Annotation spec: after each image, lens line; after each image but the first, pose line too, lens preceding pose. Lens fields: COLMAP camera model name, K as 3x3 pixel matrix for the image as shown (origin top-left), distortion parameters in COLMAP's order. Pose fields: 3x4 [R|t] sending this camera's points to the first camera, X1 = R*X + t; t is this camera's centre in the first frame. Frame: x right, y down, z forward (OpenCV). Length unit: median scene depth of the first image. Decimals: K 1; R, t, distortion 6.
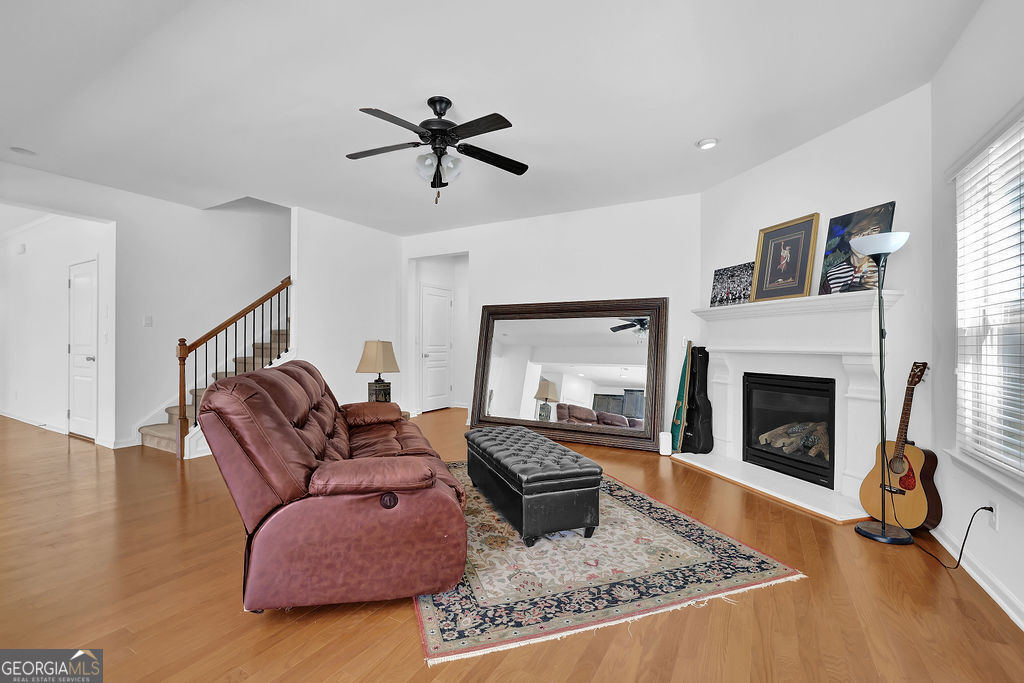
lens RADIAL K [[453.8, 0, 515.0], [0, 453.8, 345.4], [0, 0, 1]] dist [-0.010948, 0.002000]
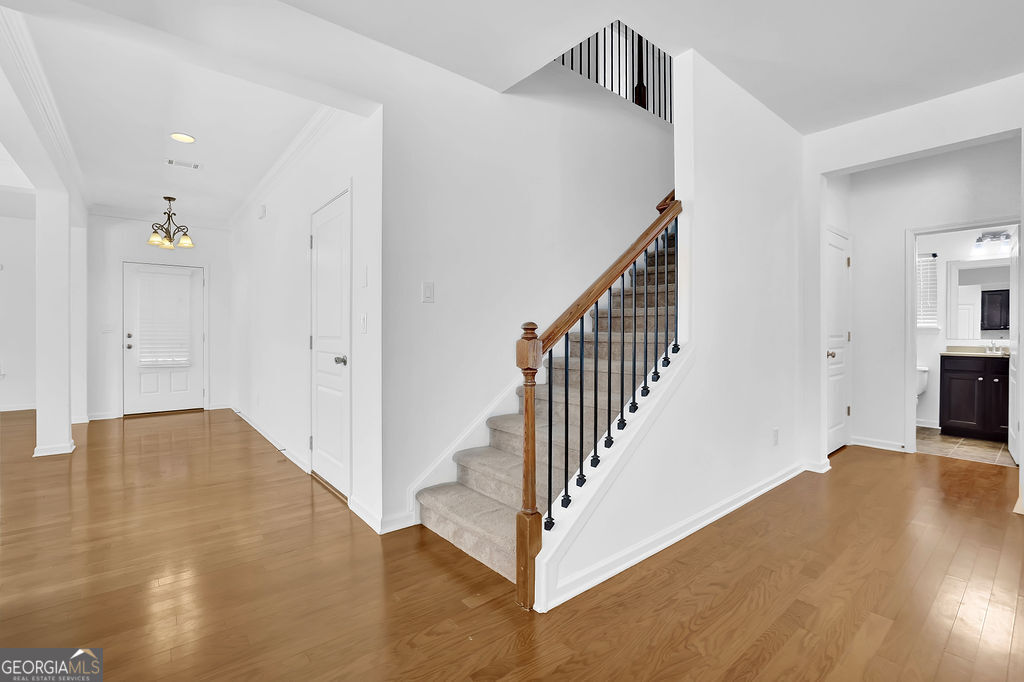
lens RADIAL K [[453.8, 0, 509.4], [0, 453.8, 332.9], [0, 0, 1]] dist [-0.010948, 0.002000]
pose [[0.934912, -0.006562, -0.354818, -0.525788], [0.005426, 0.999976, -0.004199, -0.002516], [0.354838, 0.002000, 0.934926, 0.523270]]
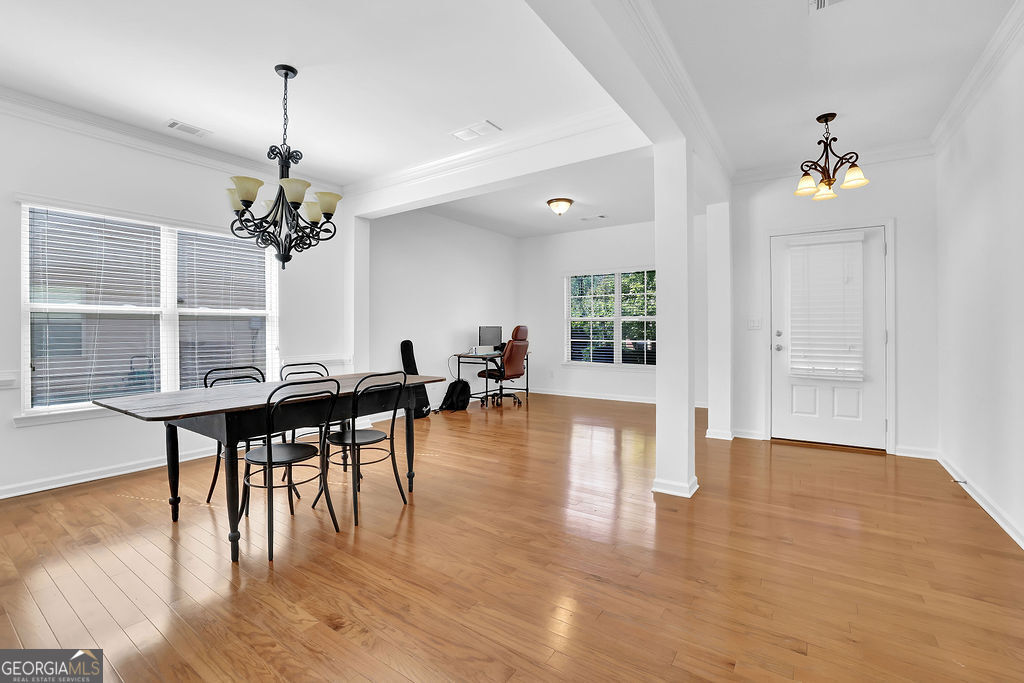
lens RADIAL K [[453.8, 0, 495.2], [0, 453.8, 327.6], [0, 0, 1]] dist [-0.010948, 0.002000]
pose [[-0.091418, -0.016253, -0.995680, -0.840721], [-0.003189, 0.999866, -0.016028, -0.001603], [0.995808, 0.001710, -0.091457, 0.734576]]
